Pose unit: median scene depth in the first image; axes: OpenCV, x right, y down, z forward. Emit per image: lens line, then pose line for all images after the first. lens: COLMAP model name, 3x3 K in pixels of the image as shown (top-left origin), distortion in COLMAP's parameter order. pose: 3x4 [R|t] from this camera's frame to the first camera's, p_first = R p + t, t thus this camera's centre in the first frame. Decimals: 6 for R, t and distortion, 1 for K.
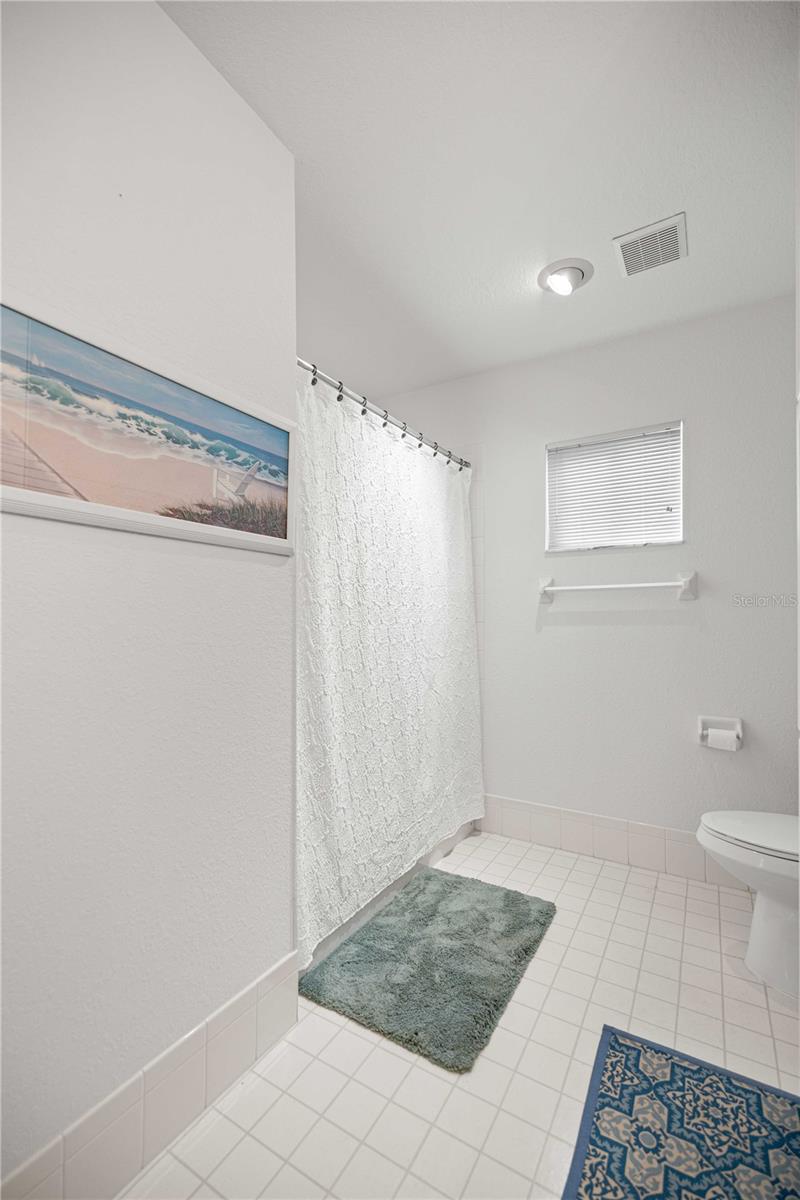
lens RADIAL K [[513.9, 0, 401.1], [0, 513.9, 610.9], [0, 0, 1]] dist [-0.002469, -0.000189]
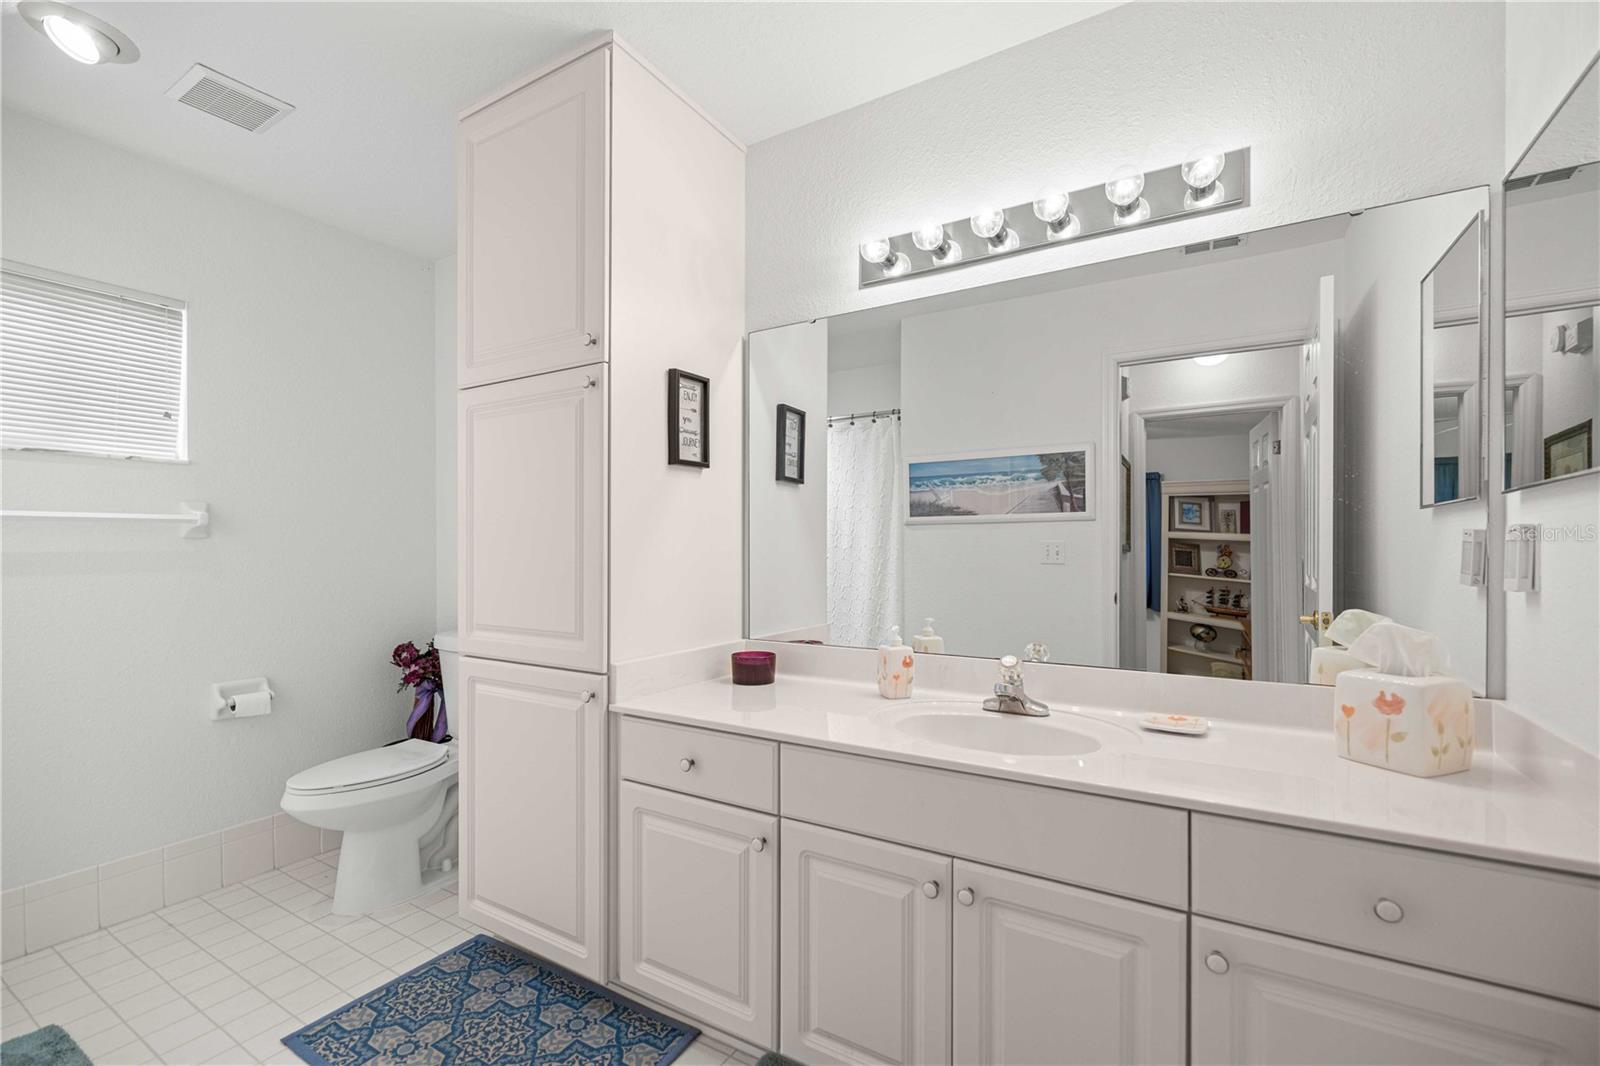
lens RADIAL K [[685.2, 0, 801.8], [0, 685.2, 541.1], [0, 0, 1]] dist [-0.002469, -0.000189]
pose [[0.003829, 0.013238, 0.999905, -0.795691], [-0.011064, 0.999852, -0.013195, -0.023111], [-0.999931, -0.011012, 0.003975, 0.140696]]
